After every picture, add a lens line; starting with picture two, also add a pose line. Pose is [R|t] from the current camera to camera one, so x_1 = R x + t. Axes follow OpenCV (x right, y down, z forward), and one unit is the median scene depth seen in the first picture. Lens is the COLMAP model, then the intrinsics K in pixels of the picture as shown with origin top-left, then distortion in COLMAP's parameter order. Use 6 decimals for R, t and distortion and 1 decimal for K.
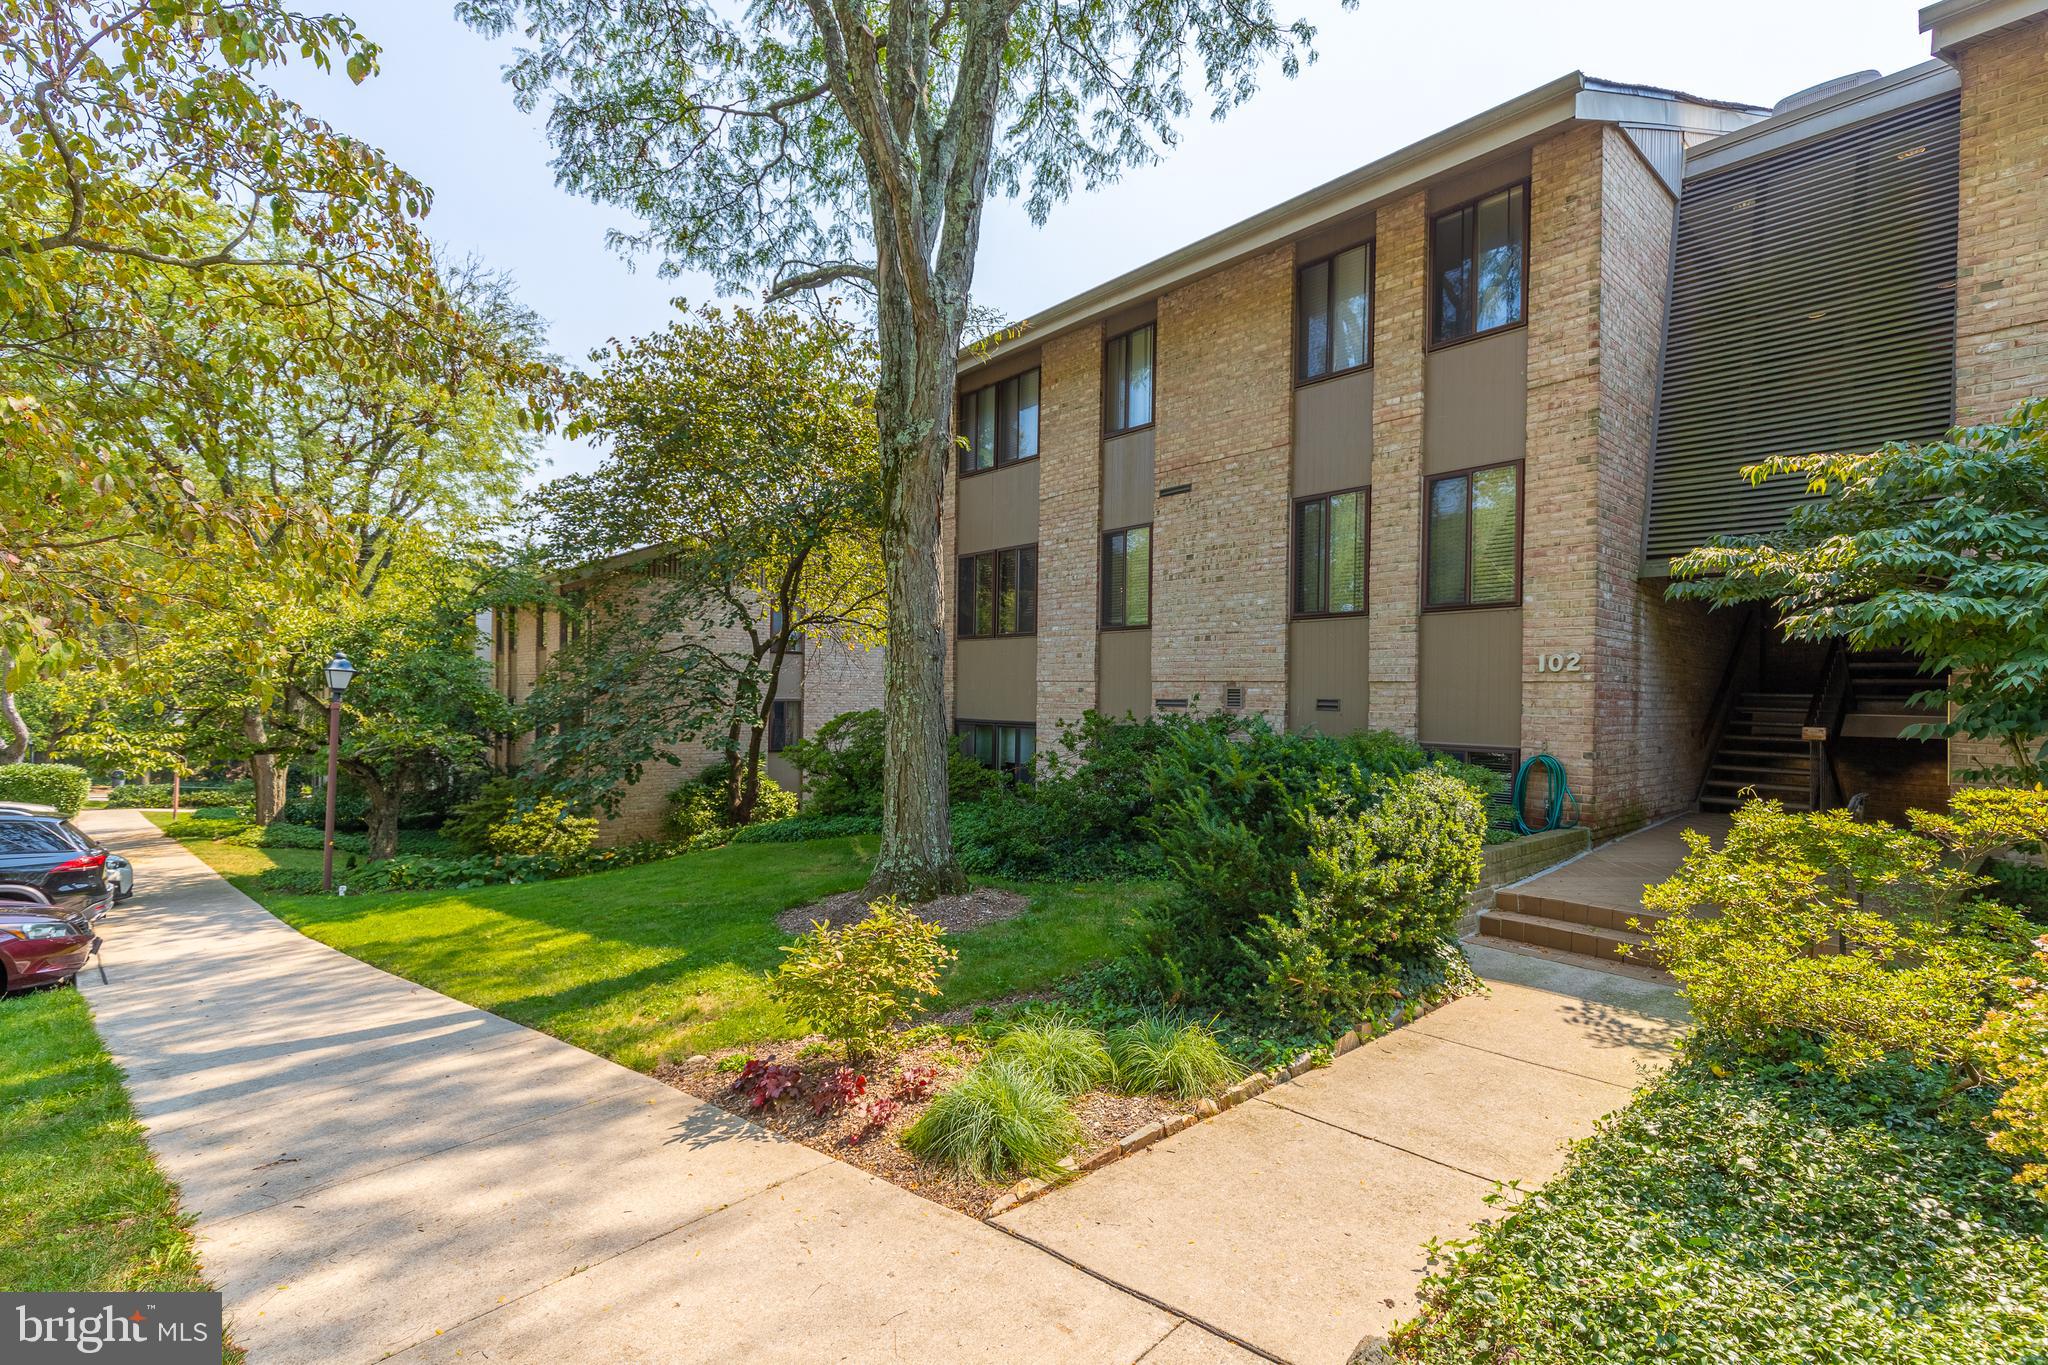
lens RADIAL K [[925.3, 0, 1023.1], [0, 925.3, 690.0], [0, 0, 1]] dist [0.007147, -0.000908]
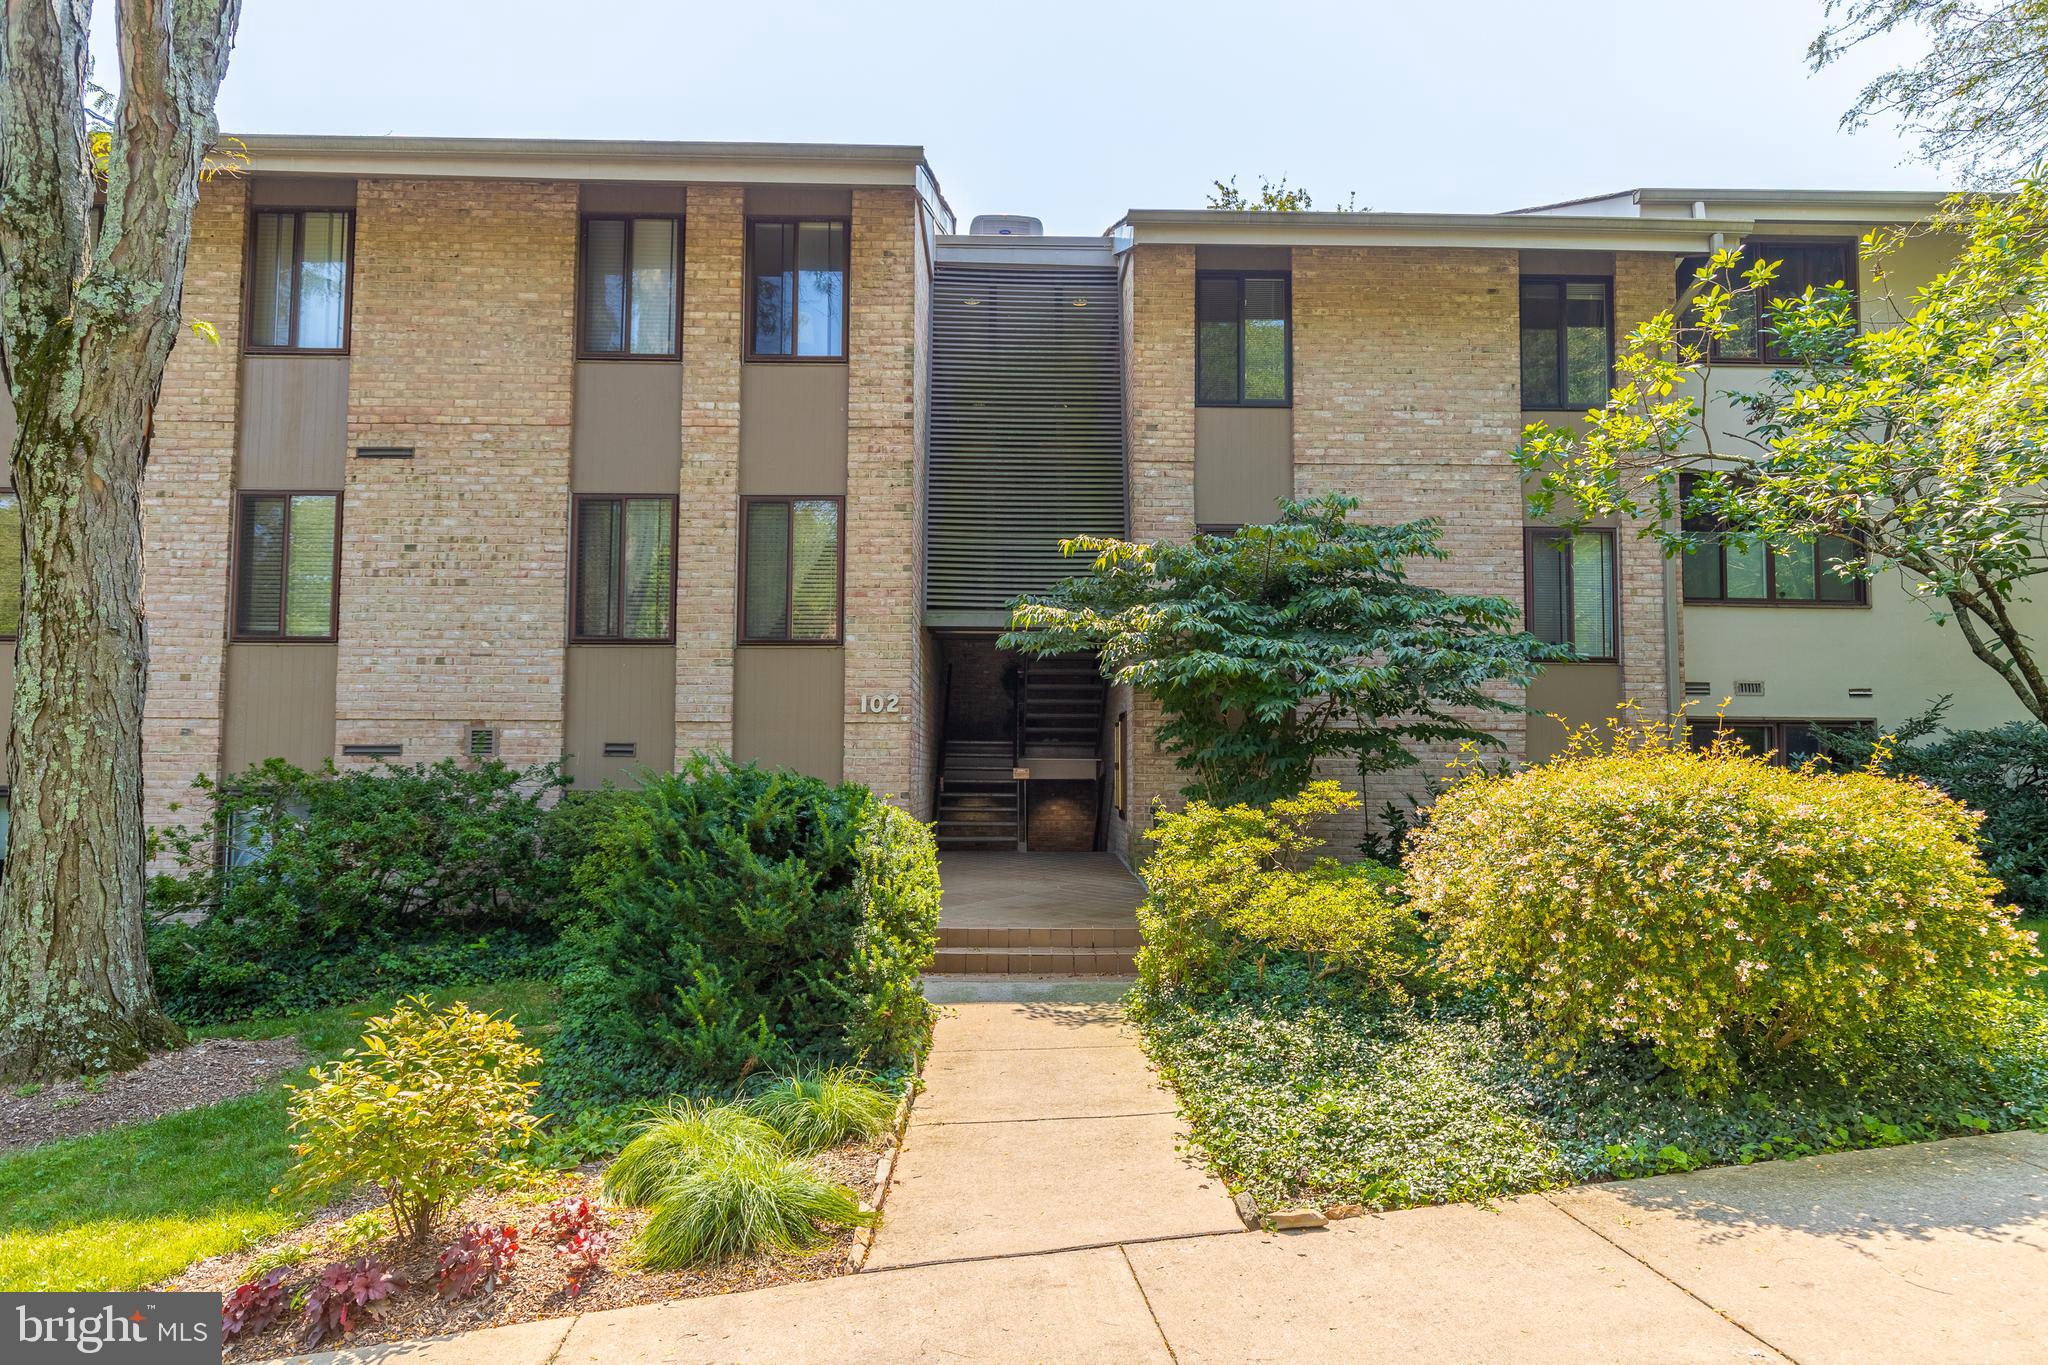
lens RADIAL K [[1223.8, 0, 1022.3], [0, 1223.8, 680.5], [0, 0, 1]] dist [0.010240, -0.002598]
pose [[0.644653, 0.045286, 0.763133, -0.294556], [0.000942, 0.998196, -0.060031, 0.021947], [-0.764475, 0.039418, 0.643447, 0.027461]]
